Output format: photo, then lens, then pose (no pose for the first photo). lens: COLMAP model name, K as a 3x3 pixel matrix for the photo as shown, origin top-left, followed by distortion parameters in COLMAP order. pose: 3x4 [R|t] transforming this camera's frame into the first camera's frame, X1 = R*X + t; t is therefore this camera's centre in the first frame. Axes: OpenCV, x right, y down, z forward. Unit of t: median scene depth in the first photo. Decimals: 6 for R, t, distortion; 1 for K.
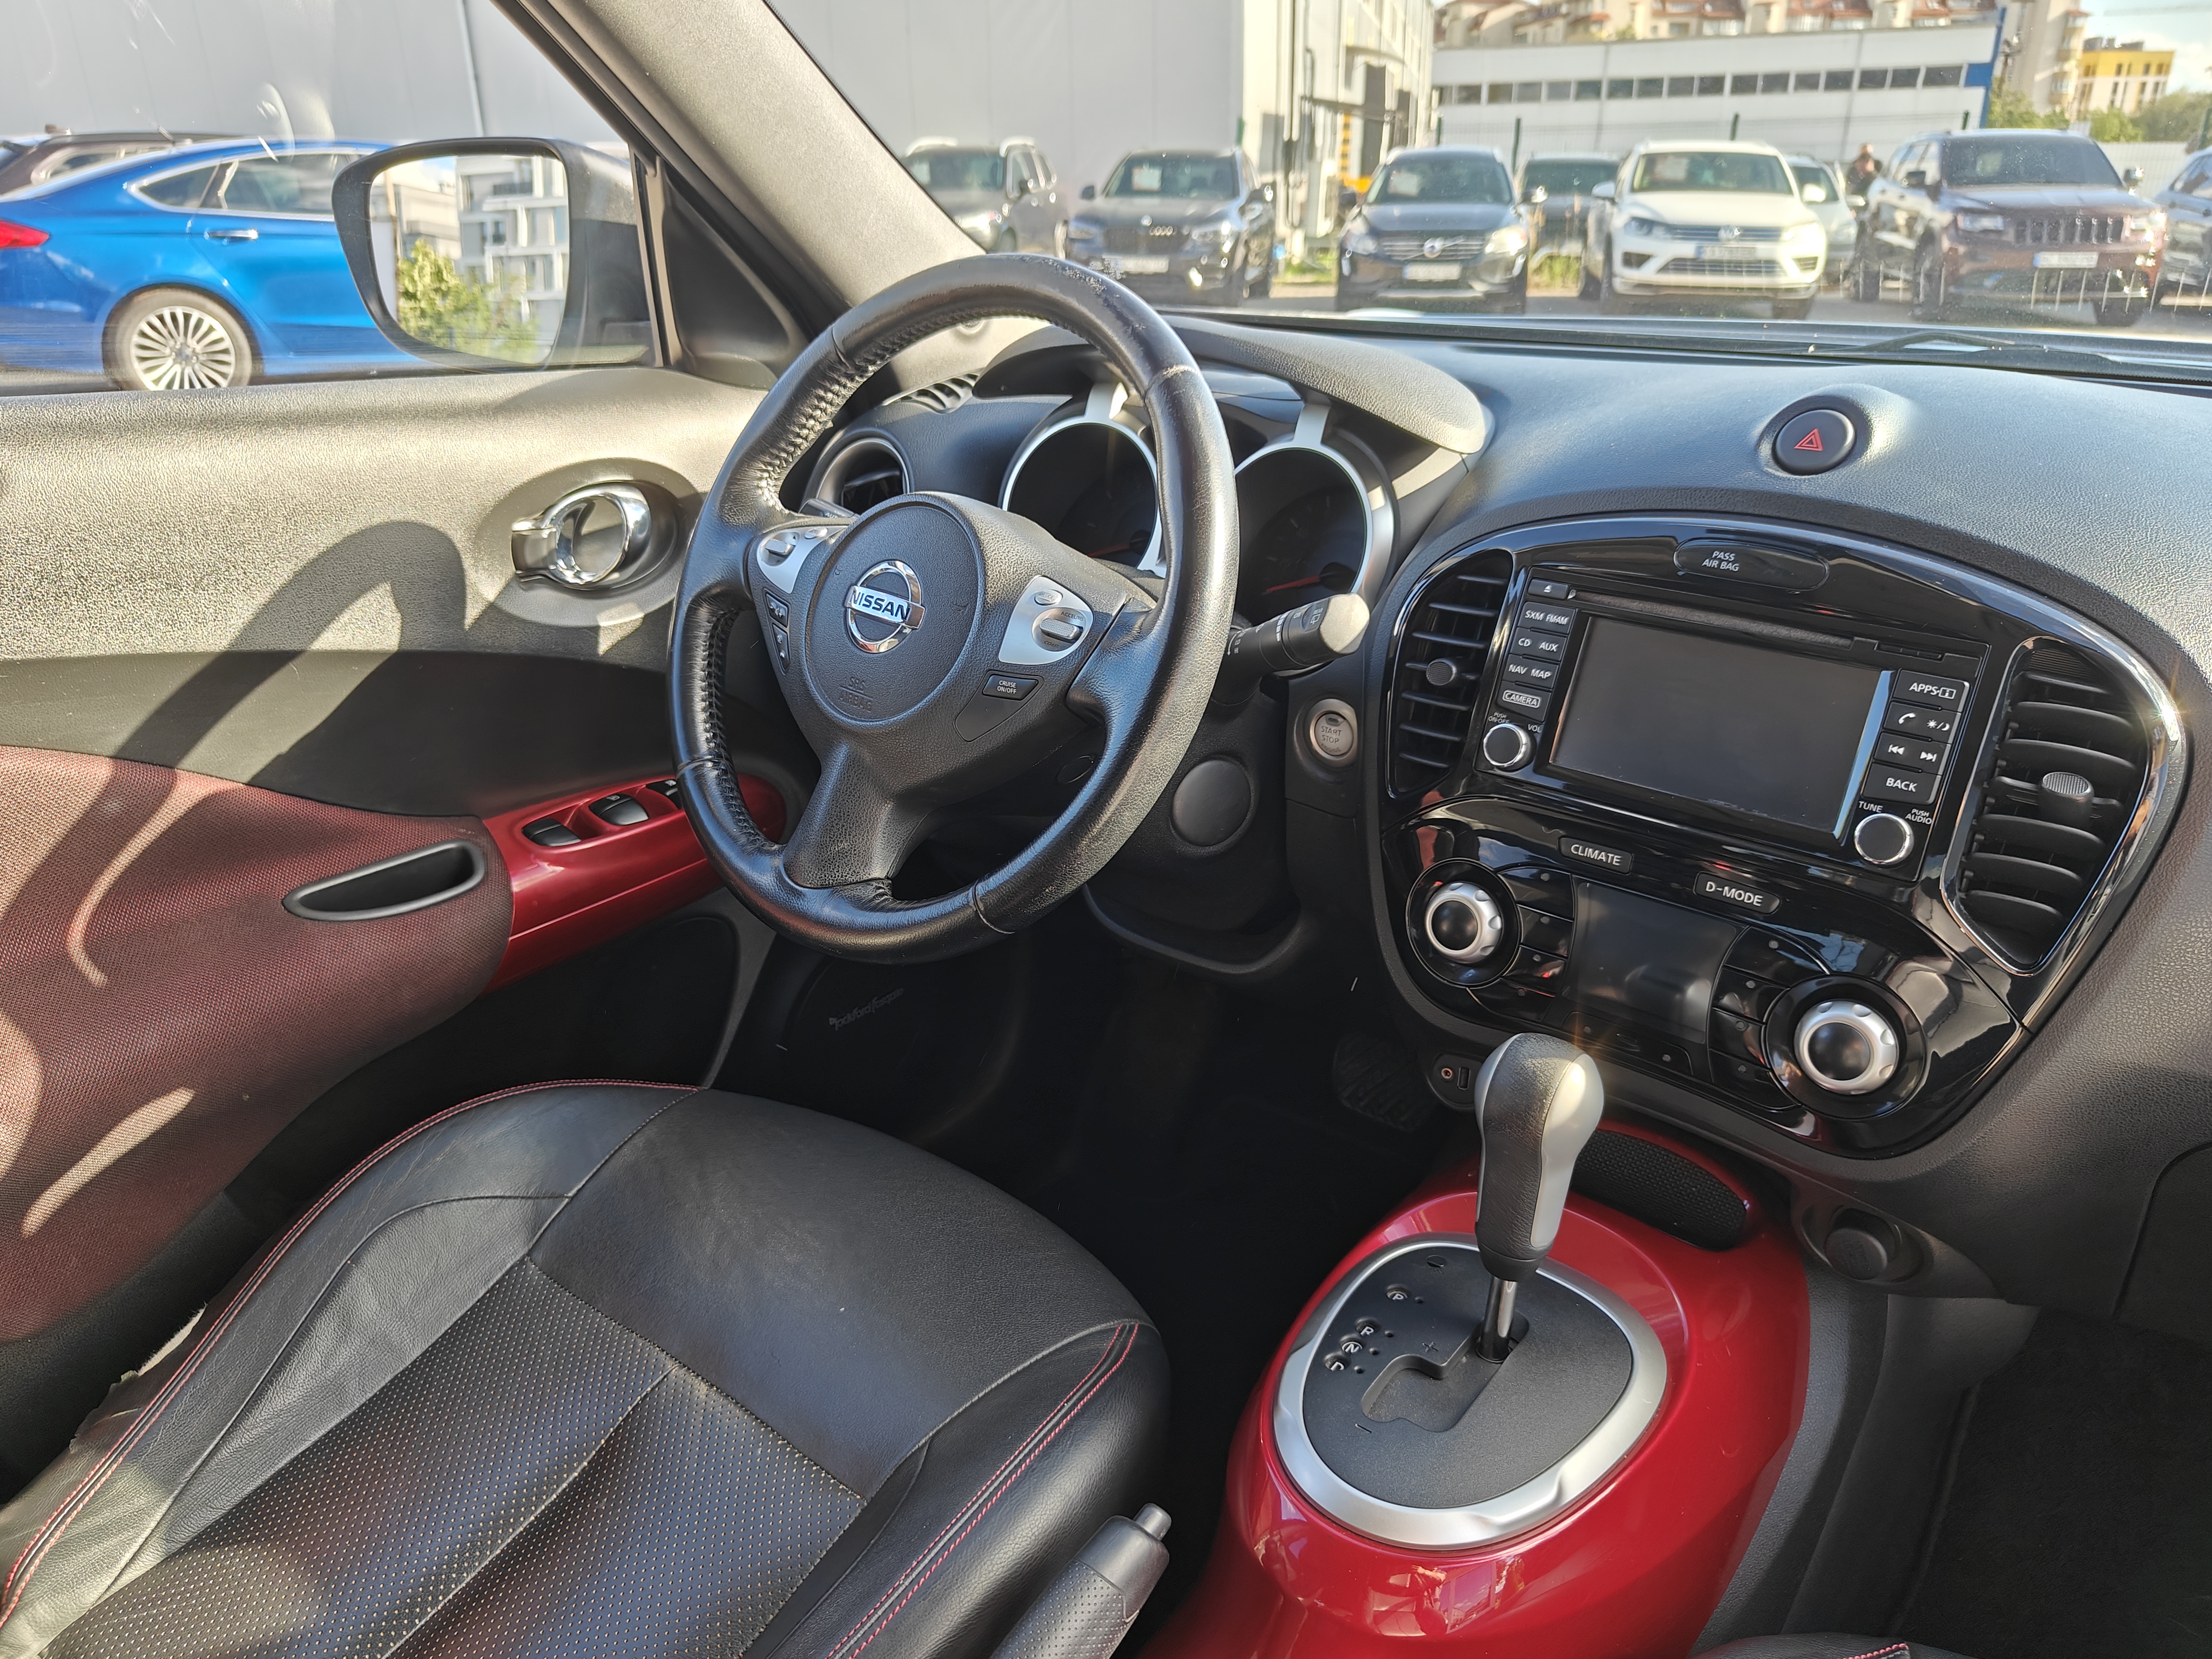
lens RADIAL K [[1576.3, 0, 1092.1], [0, 1576.3, 817.0], [0, 0, 1]] dist [-0.000088, 0.012081]
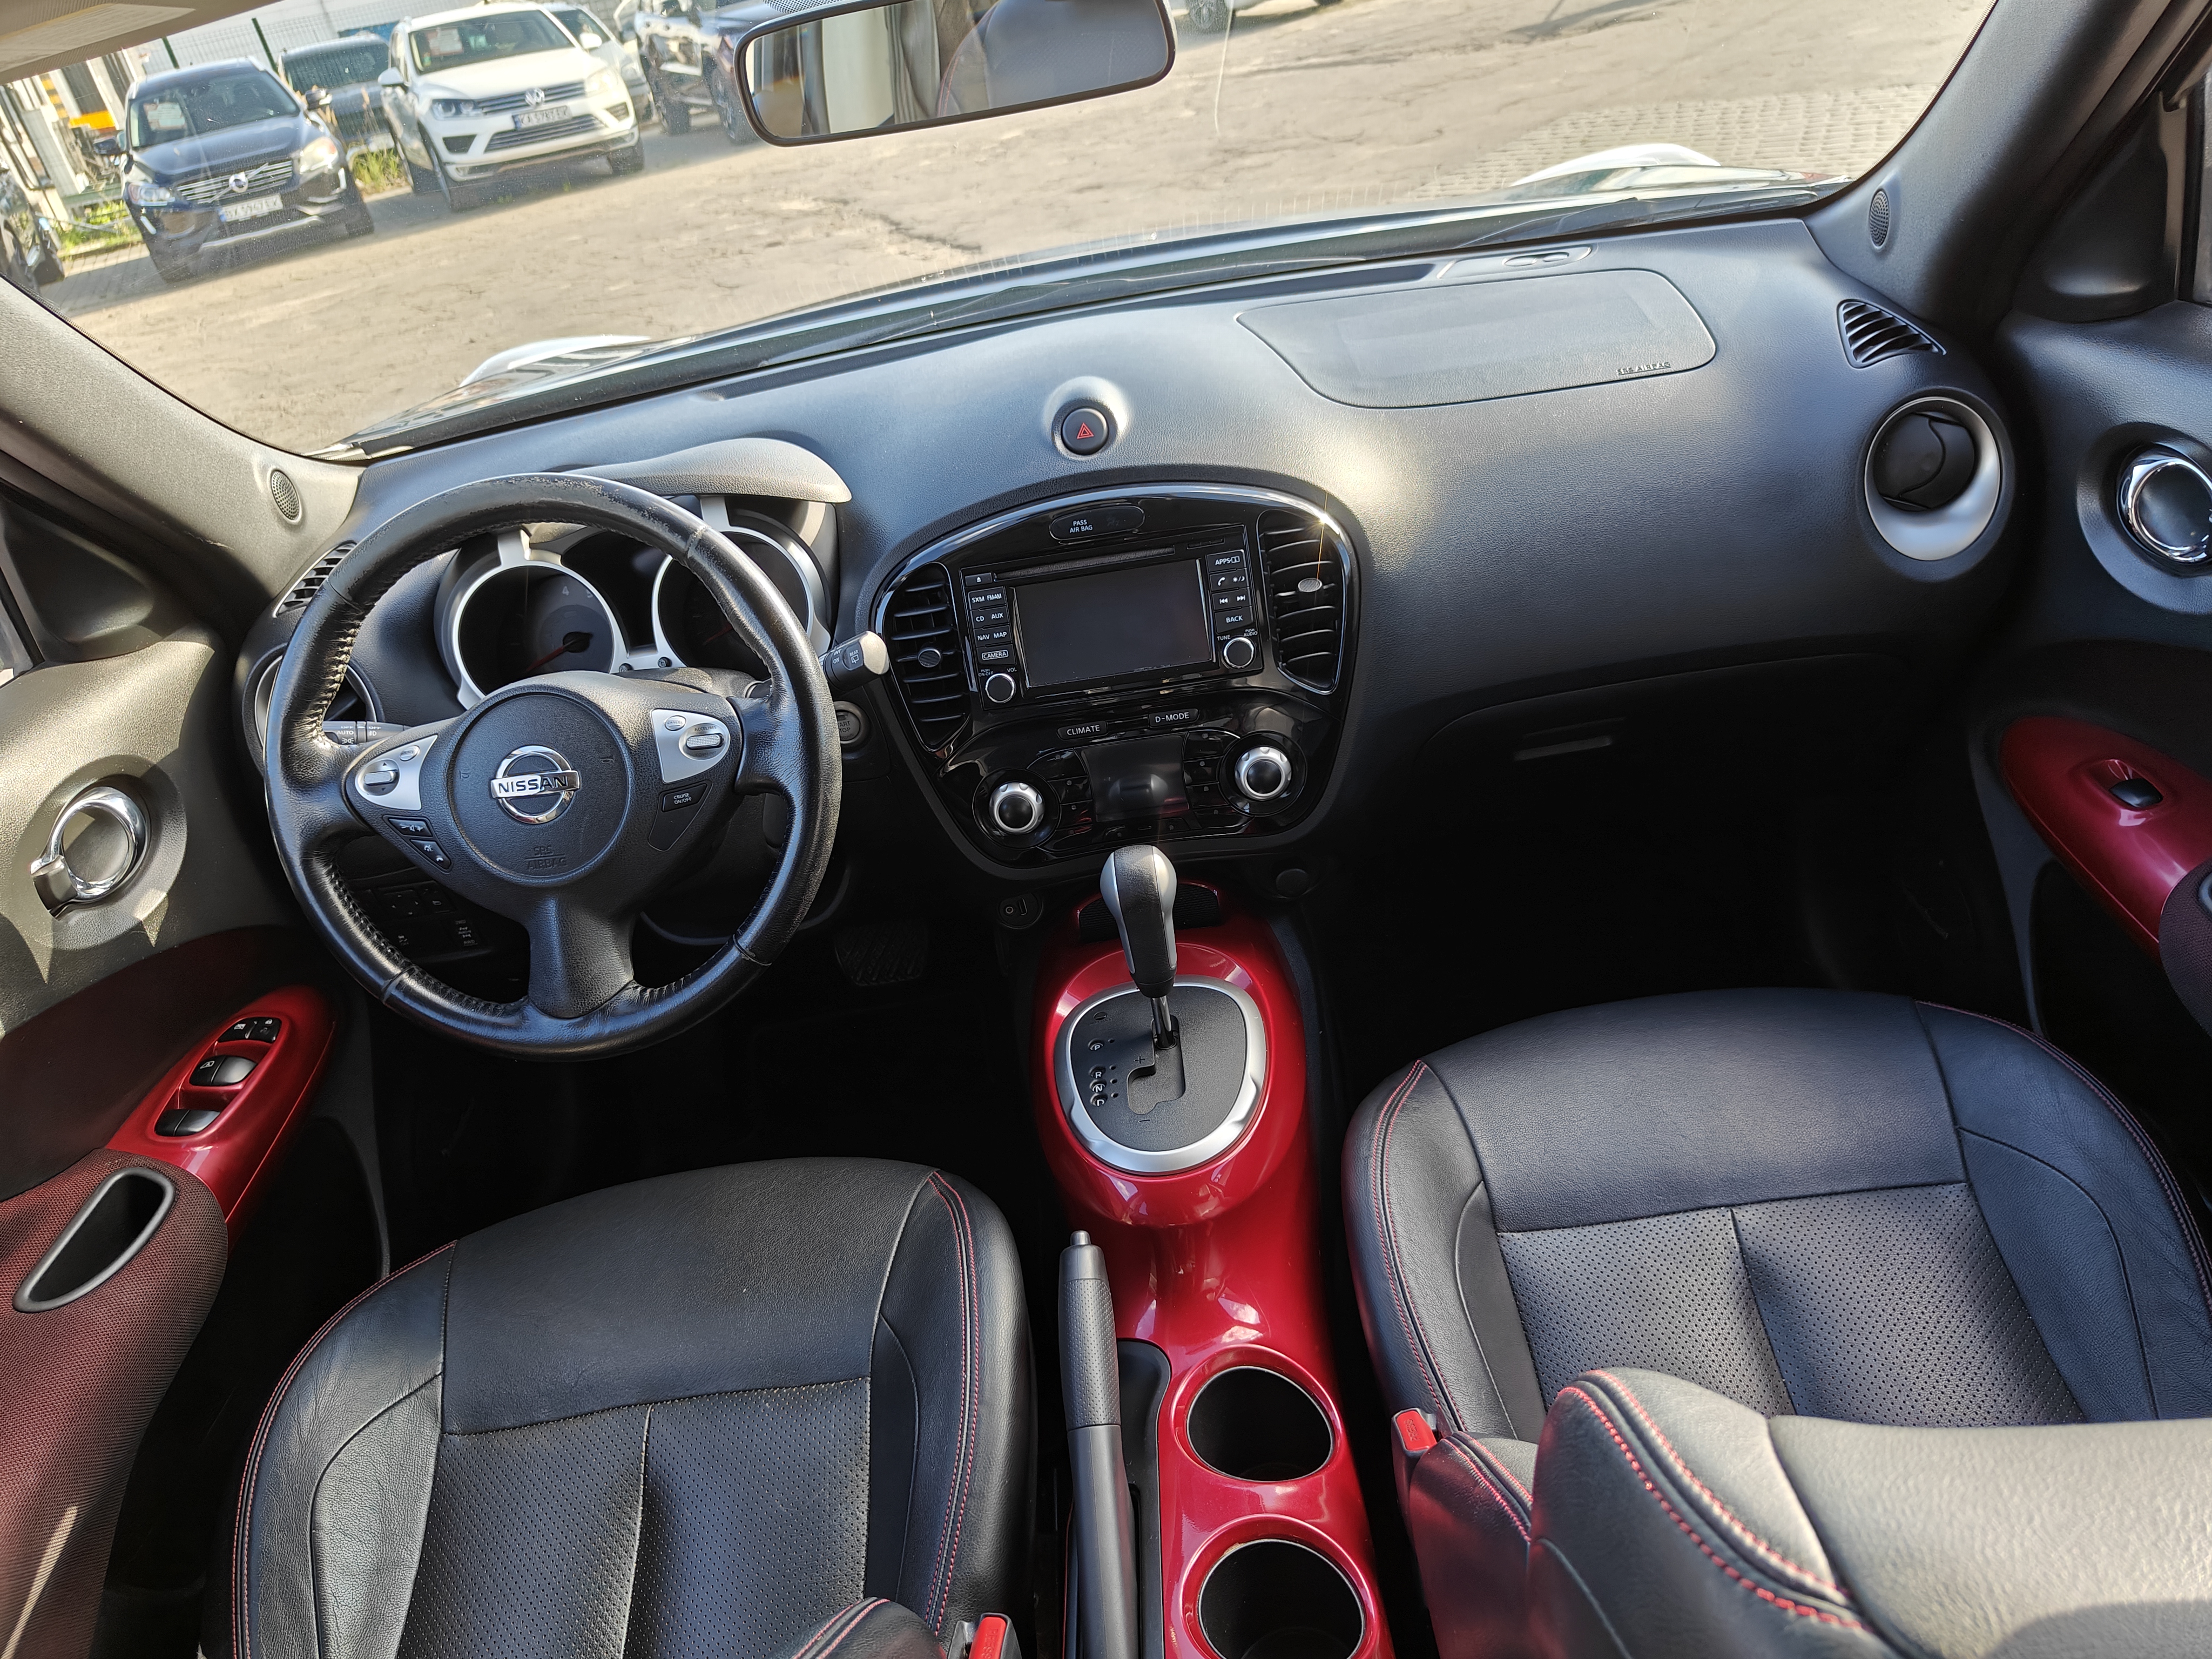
lens RADIAL K [[1576.3, 0, 1106.4], [0, 1576.3, 821.8], [0, 0, 1]] dist [-0.000088, 0.012081]
pose [[0.747130, -0.441540, 0.496829, -0.368717], [0.398347, 0.895810, 0.197088, -0.150155], [-0.532086, 0.050660, 0.845173, -0.240316]]
